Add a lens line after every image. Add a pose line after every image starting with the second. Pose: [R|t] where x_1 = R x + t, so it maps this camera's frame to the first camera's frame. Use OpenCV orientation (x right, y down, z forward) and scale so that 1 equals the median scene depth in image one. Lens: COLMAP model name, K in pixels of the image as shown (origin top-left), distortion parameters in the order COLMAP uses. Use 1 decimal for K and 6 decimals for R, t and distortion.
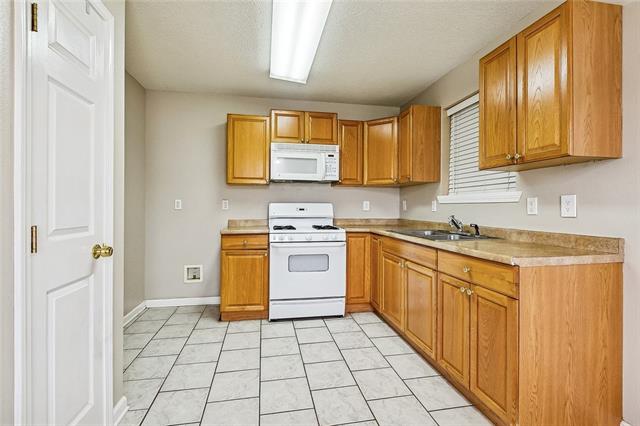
lens RADIAL K [[289.5, 0, 318.2], [0, 289.5, 210.0], [0, 0, 1]] dist [-0.000271, -0.001692]
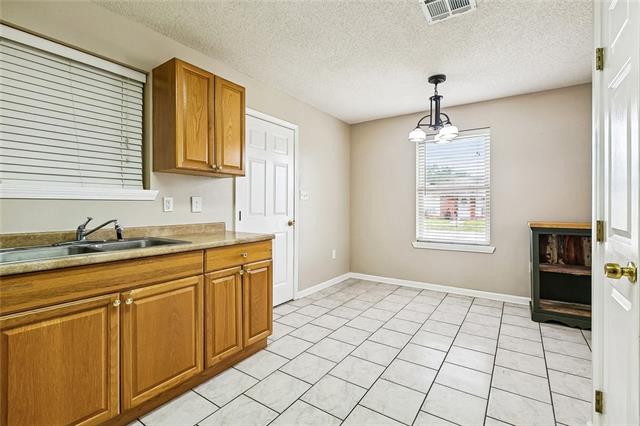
lens RADIAL K [[289.5, 0, 316.7], [0, 289.5, 207.7], [0, 0, 1]] dist [-0.000271, -0.001692]
pose [[-0.707025, -0.008241, 0.707140, -0.519737], [0.001813, 0.999908, 0.013465, -0.014933], [-0.707186, 0.010802, -0.706945, 1.427472]]
